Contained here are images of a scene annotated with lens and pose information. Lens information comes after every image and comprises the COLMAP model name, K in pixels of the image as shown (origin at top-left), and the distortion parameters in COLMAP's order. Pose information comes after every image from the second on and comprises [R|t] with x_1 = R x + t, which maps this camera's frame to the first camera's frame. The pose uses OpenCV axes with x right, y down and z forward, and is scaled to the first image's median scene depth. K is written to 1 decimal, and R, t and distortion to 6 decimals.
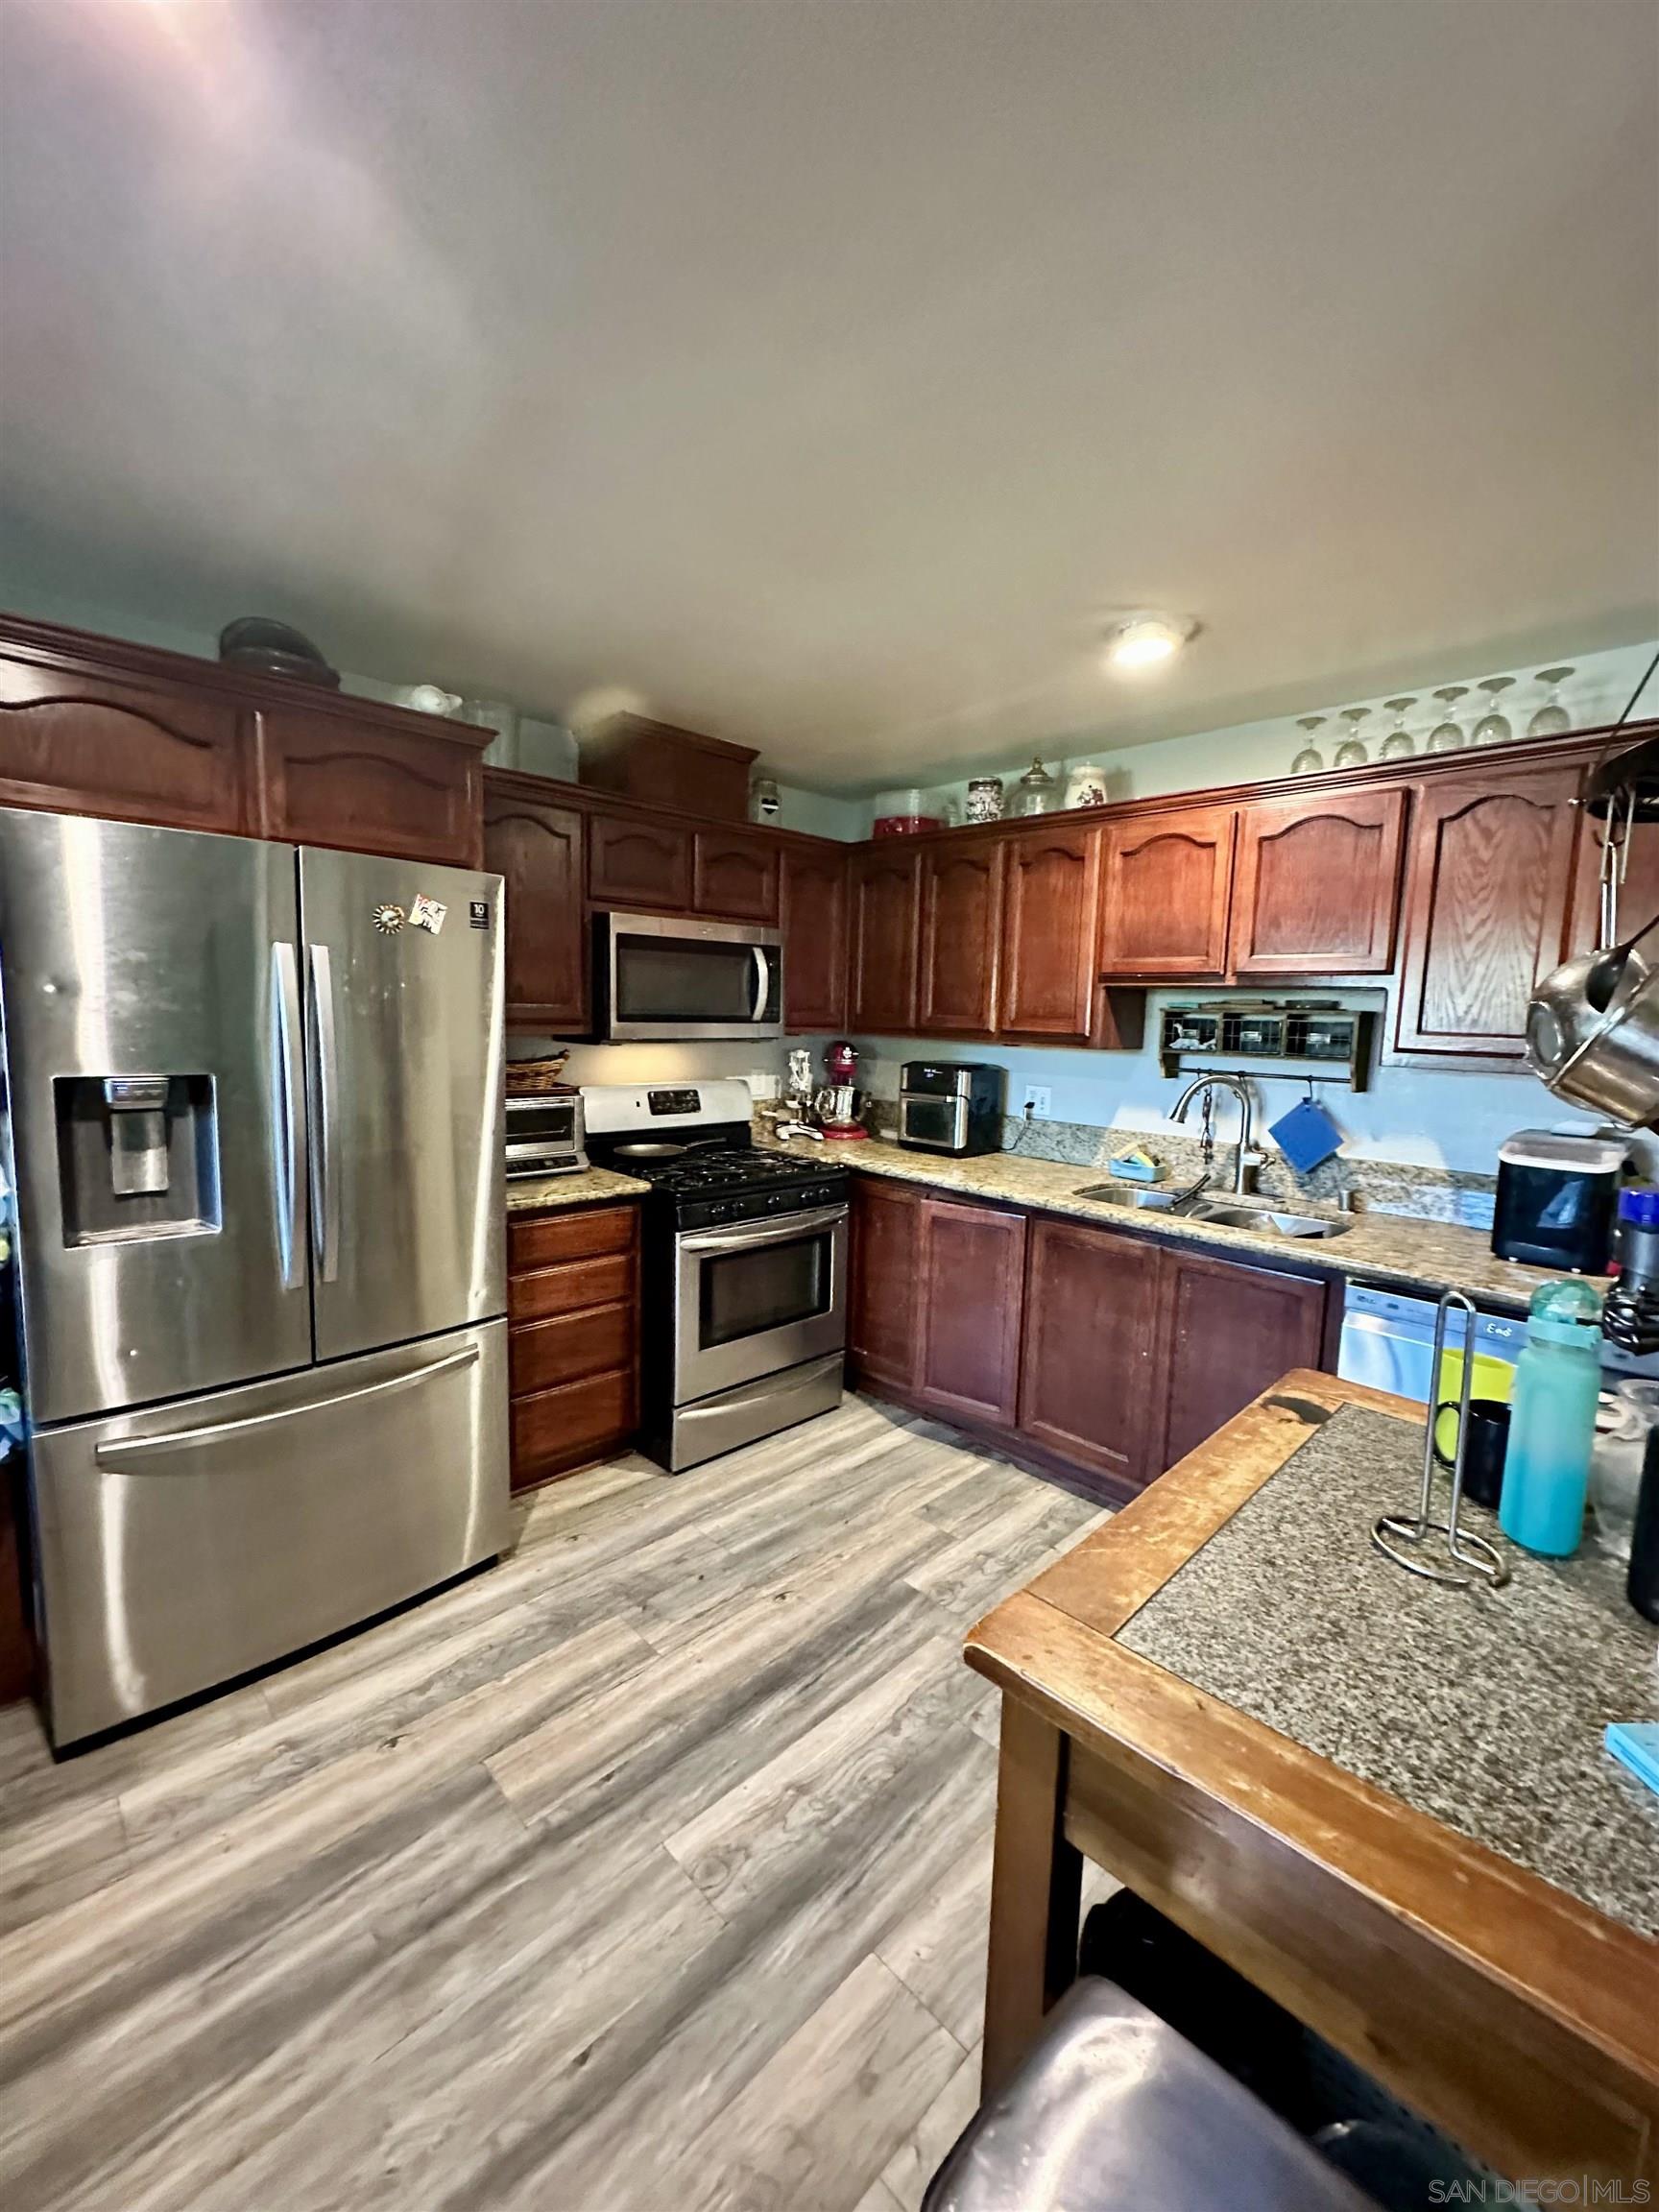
lens RADIAL K [[878.0, 0, 825.1], [0, 878.0, 1103.1], [0, 0, 1]] dist [0.000365, 0.000534]
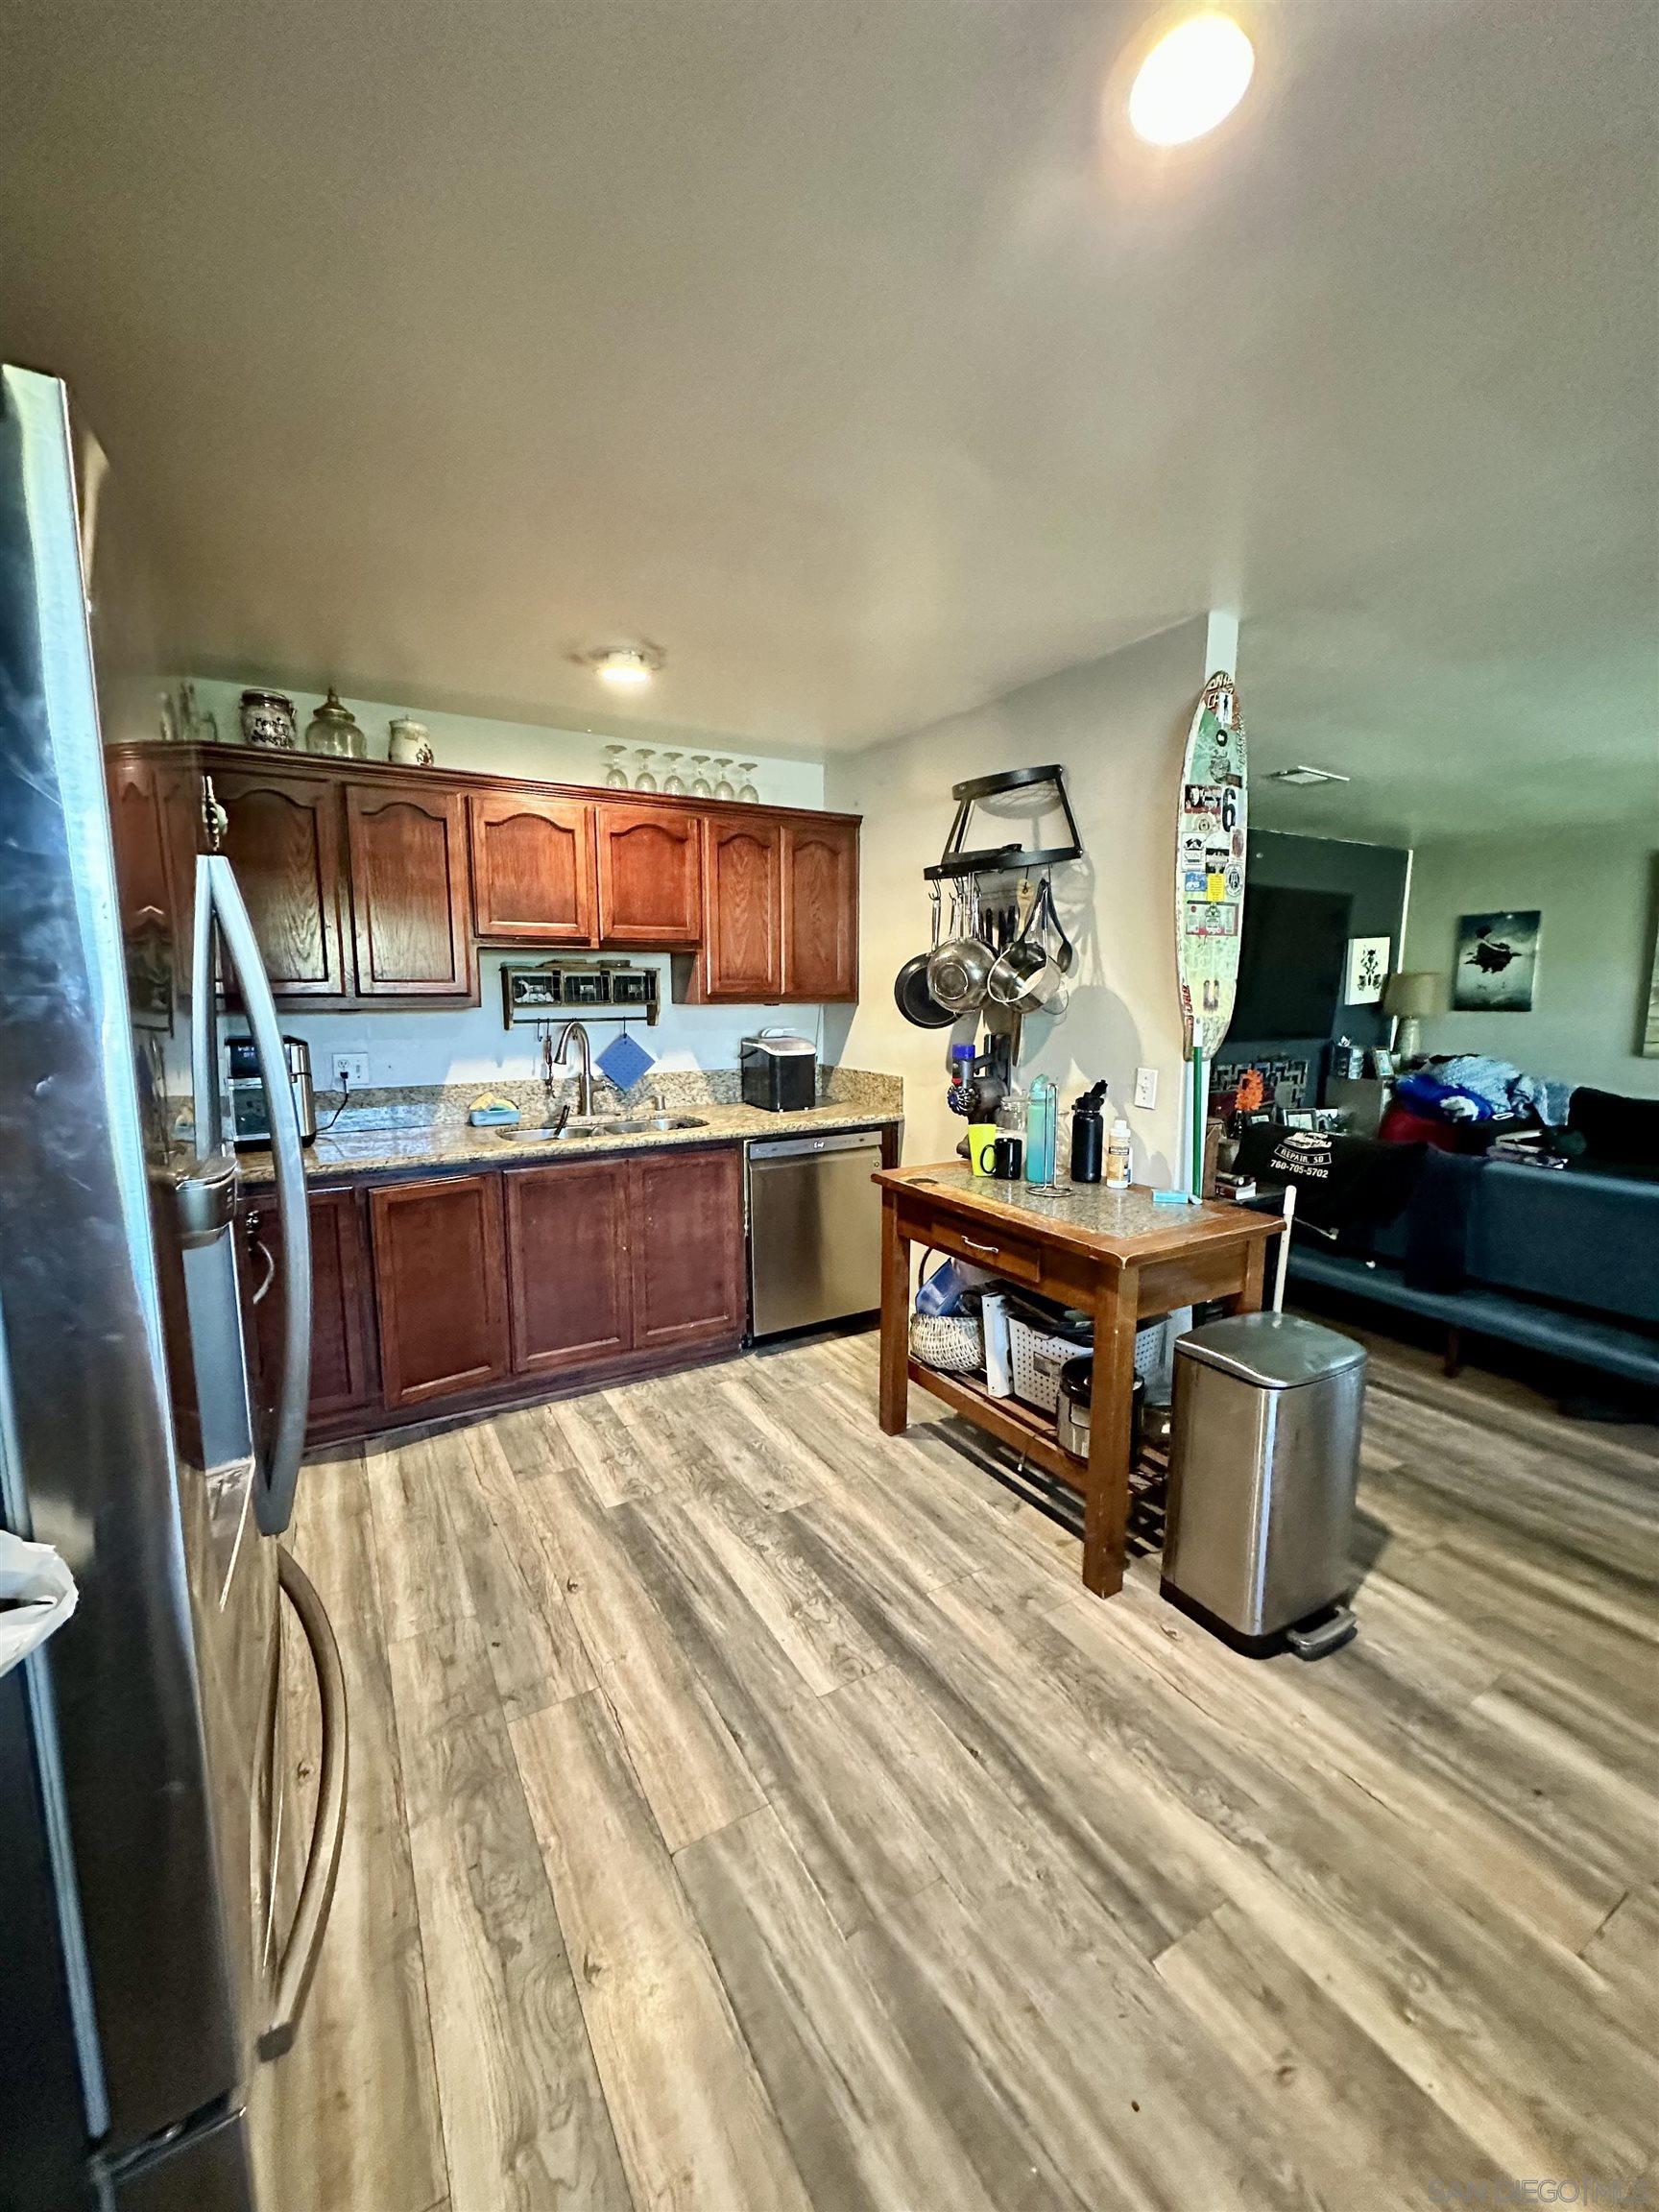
lens RADIAL K [[878.0, 0, 826.0], [0, 878.0, 1104.8], [0, 0, 1]] dist [0.000365, 0.000534]
pose [[0.247088, -0.161762, 0.955395, -0.719551], [0.111214, 0.984186, 0.137873, -0.052959], [-0.962590, 0.072187, 0.261171, 0.389722]]
